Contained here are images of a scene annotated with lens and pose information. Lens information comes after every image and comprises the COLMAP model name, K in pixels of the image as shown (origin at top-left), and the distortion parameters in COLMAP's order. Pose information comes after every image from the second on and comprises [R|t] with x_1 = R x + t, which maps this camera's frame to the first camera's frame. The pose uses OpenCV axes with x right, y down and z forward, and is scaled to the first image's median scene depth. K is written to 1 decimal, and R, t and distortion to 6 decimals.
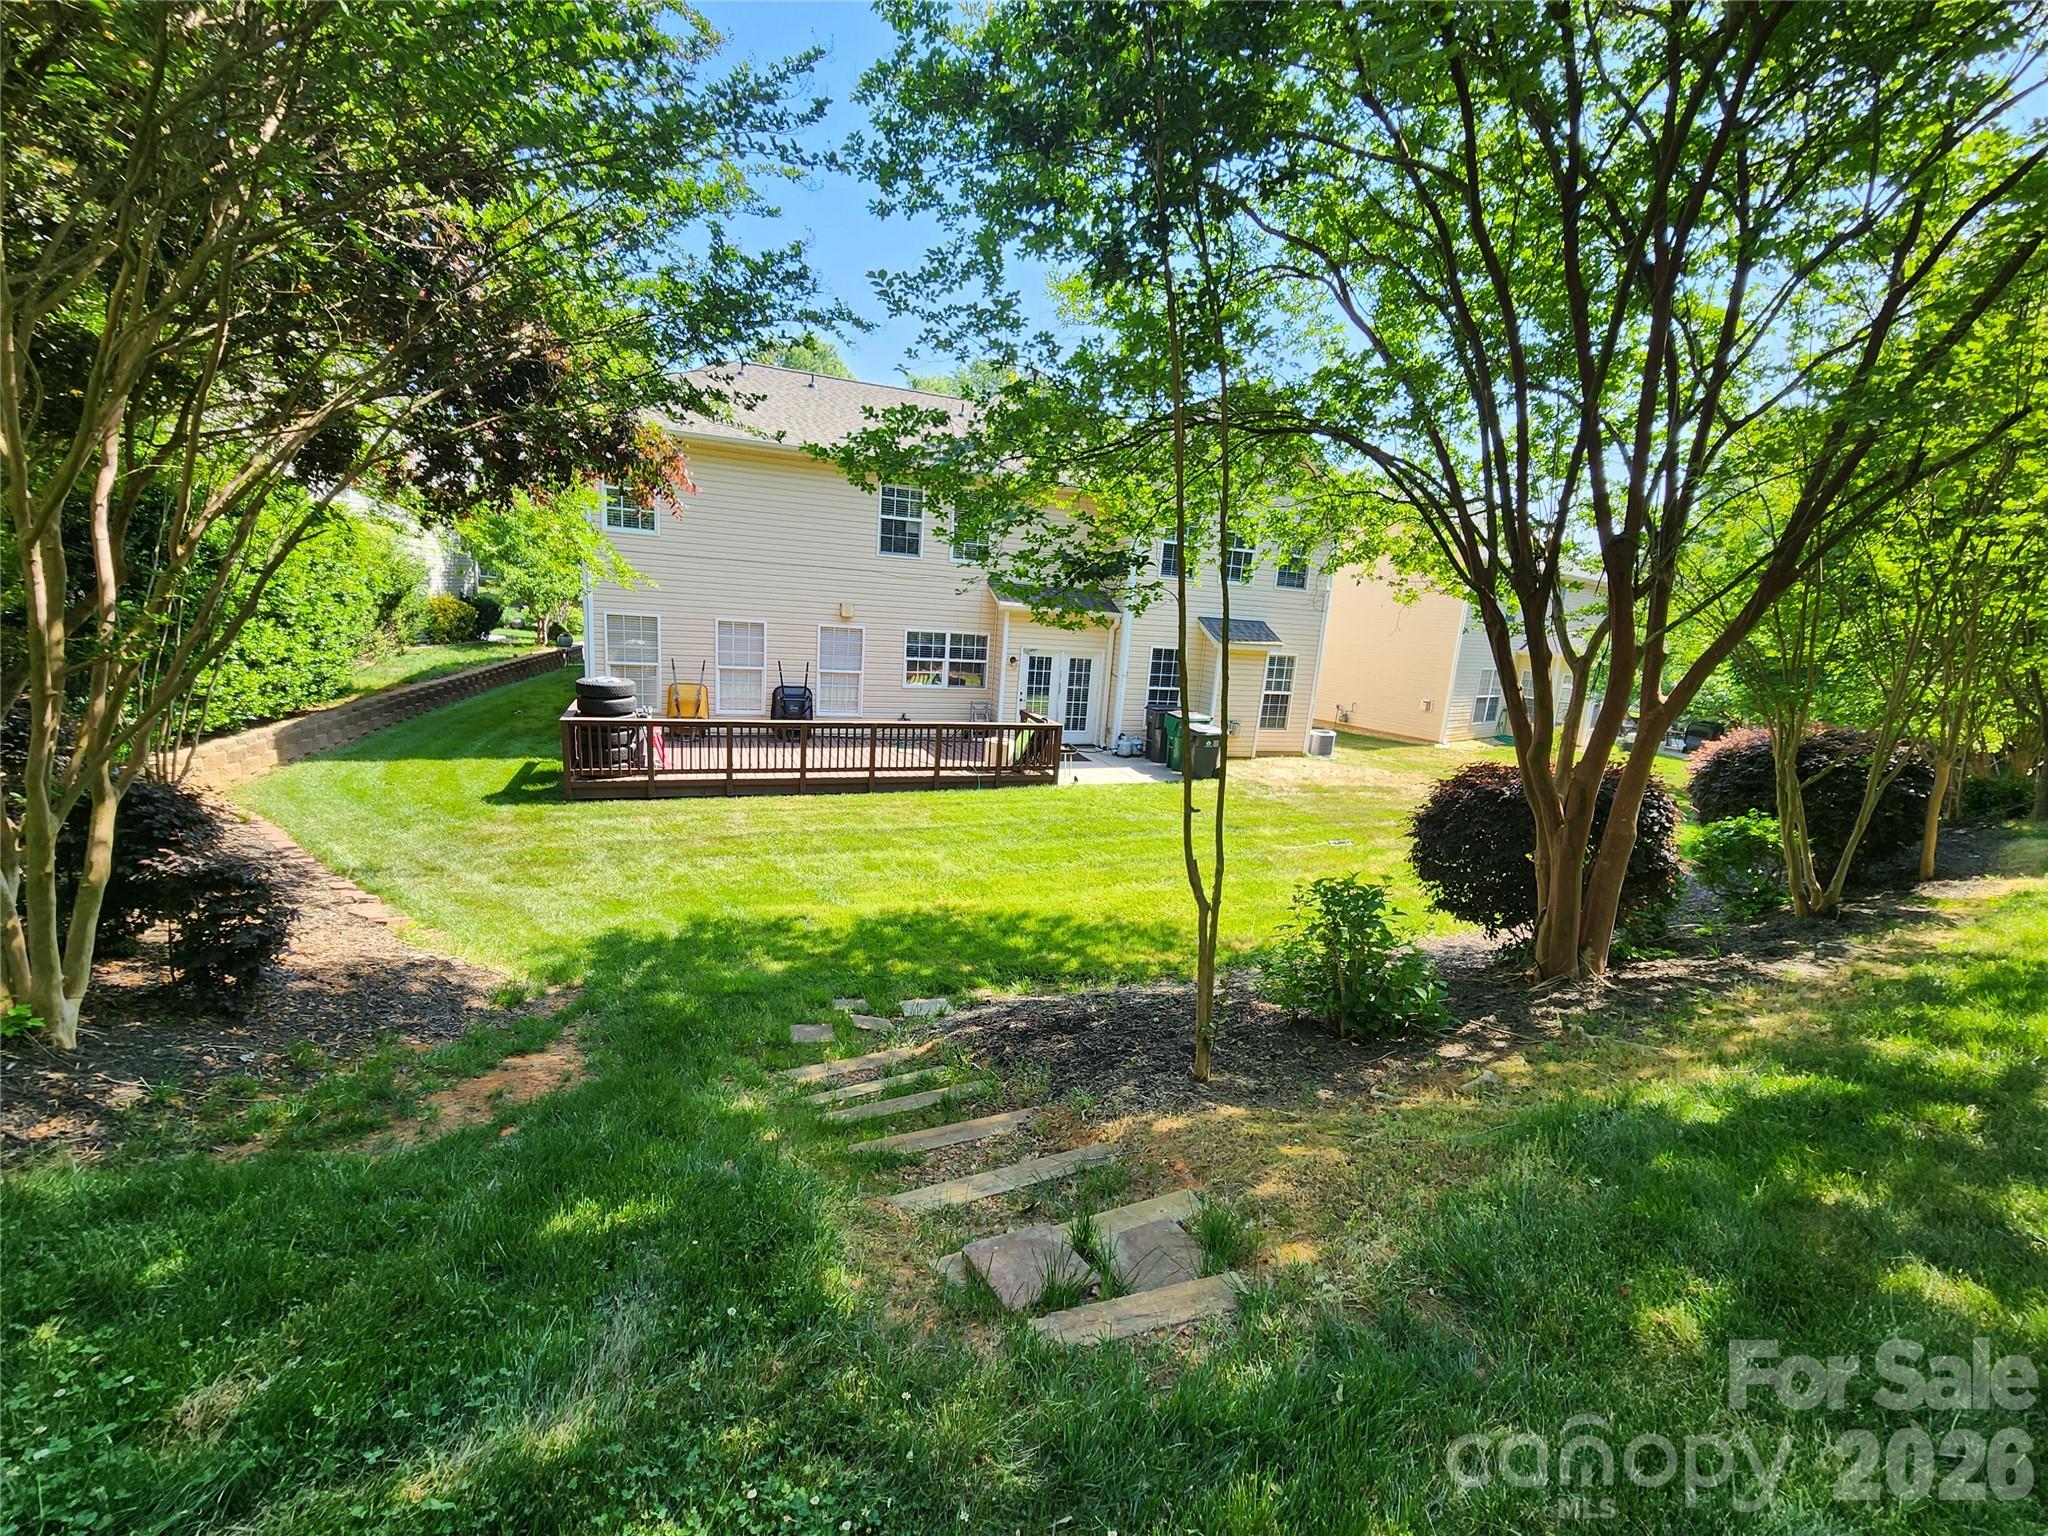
lens RADIAL K [[847.0, 0, 1025.3], [0, 847.0, 774.3], [0, 0, 1]] dist [-0.002711, 0.000308]
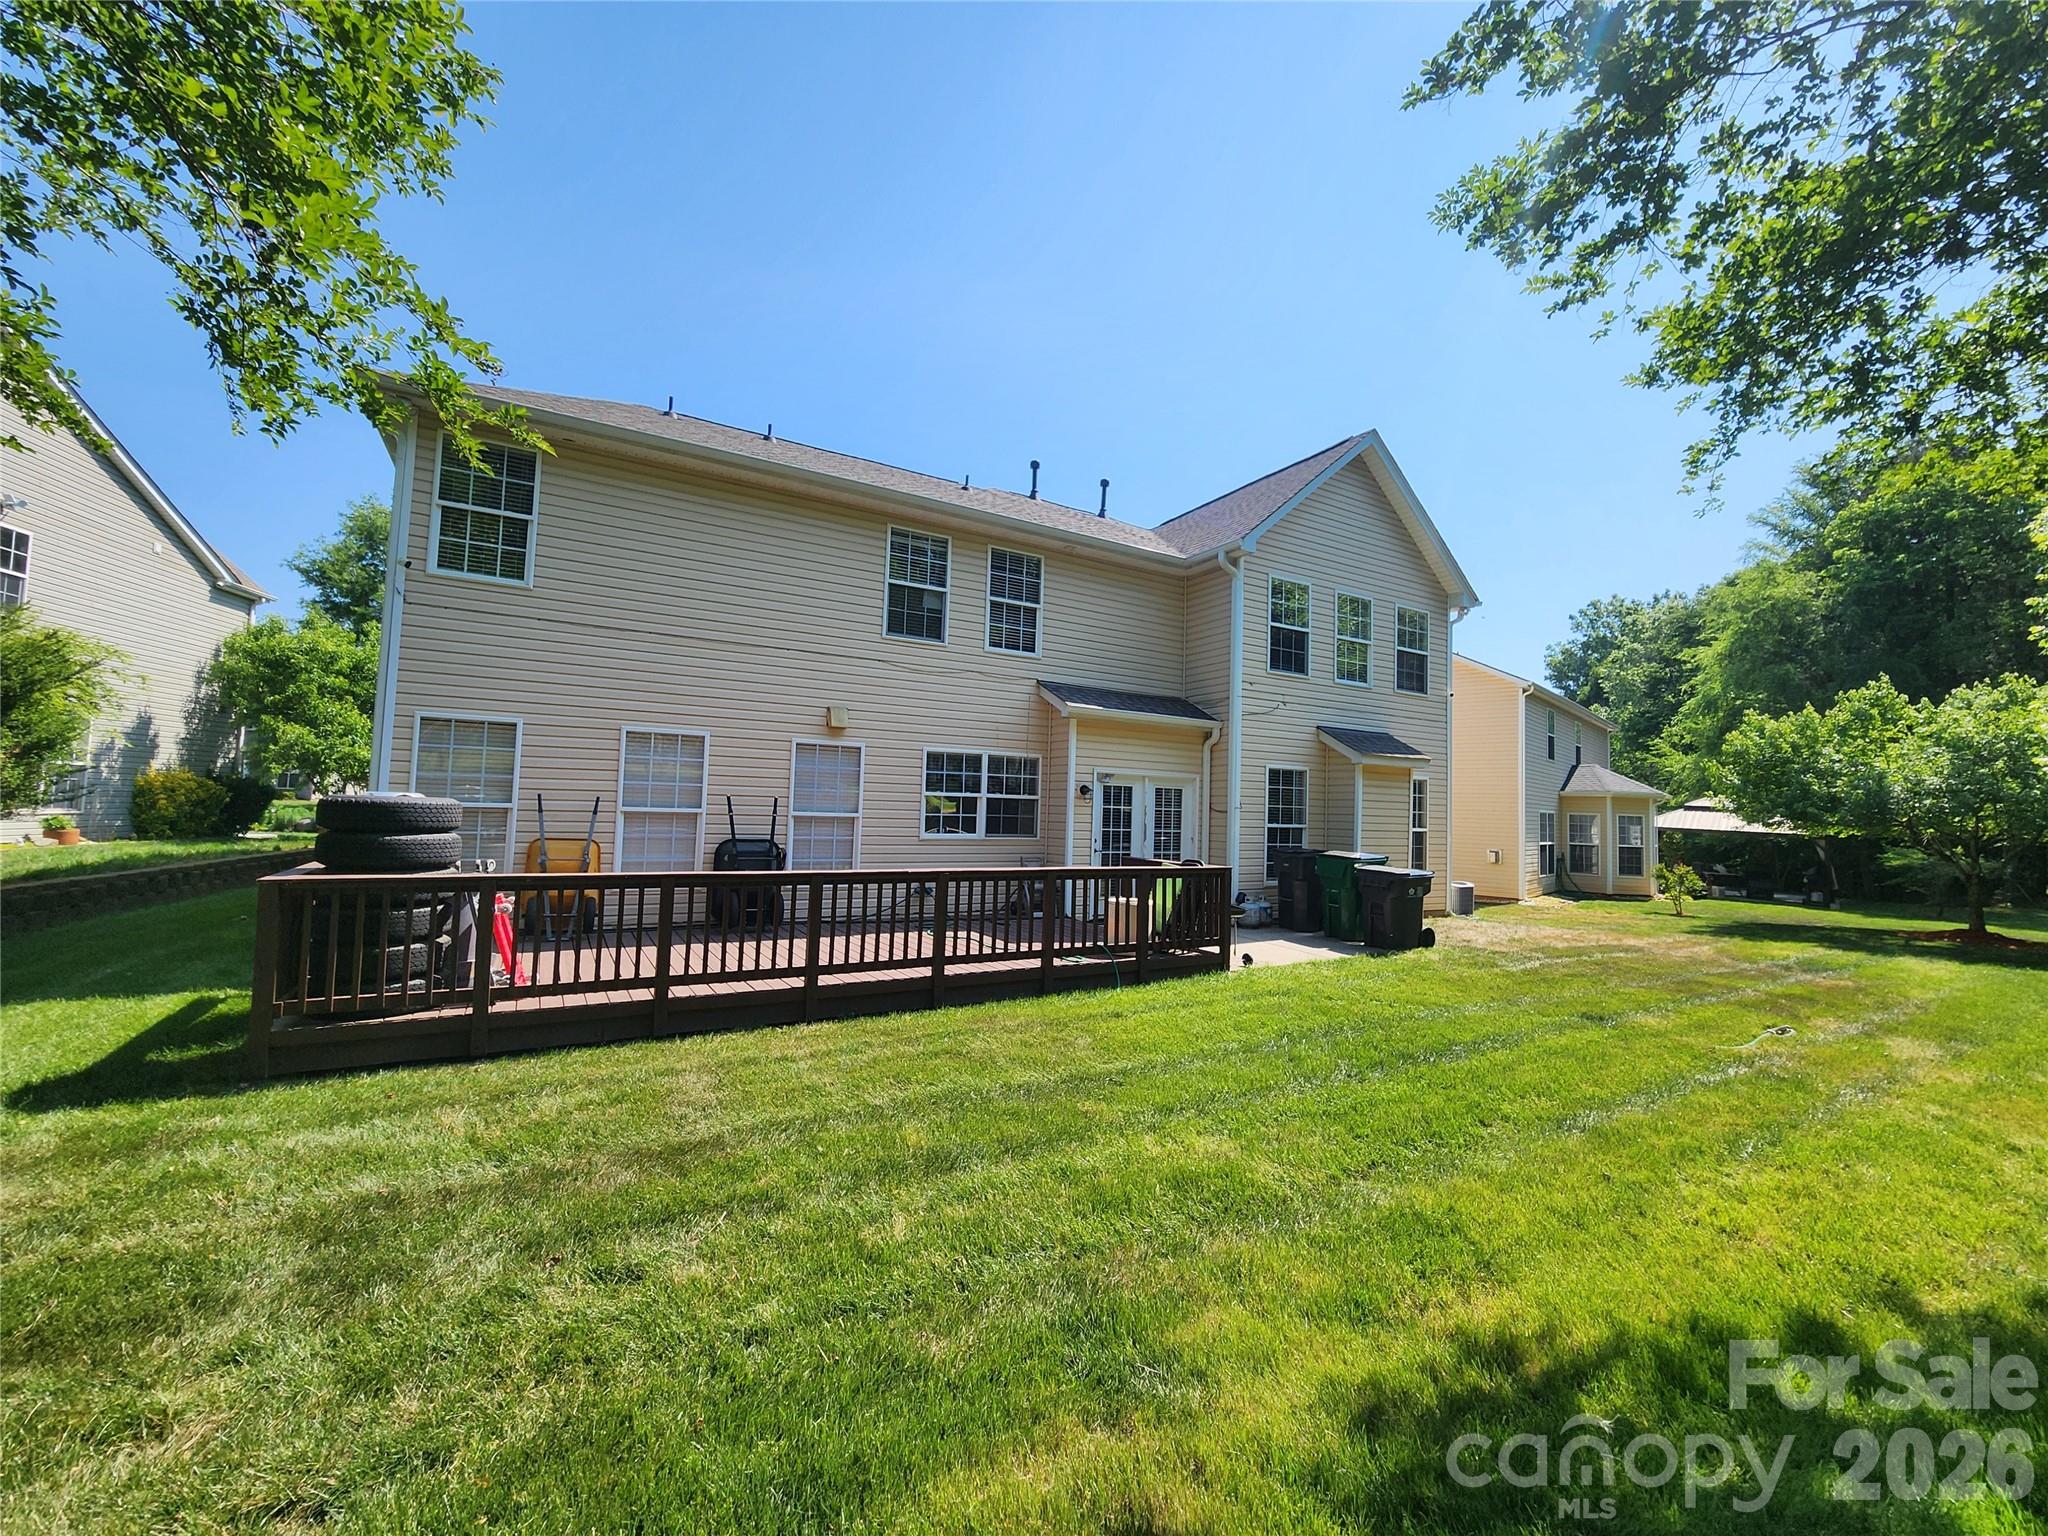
lens RADIAL K [[847.0, 0, 1024.8], [0, 847.0, 760.4], [0, 0, 1]] dist [-0.002711, 0.000308]
pose [[0.988101, -0.037705, 0.149116, -0.190602], [0.075331, 0.963884, -0.255447, 0.011275], [-0.134099, 0.263641, 0.955255, 0.433844]]
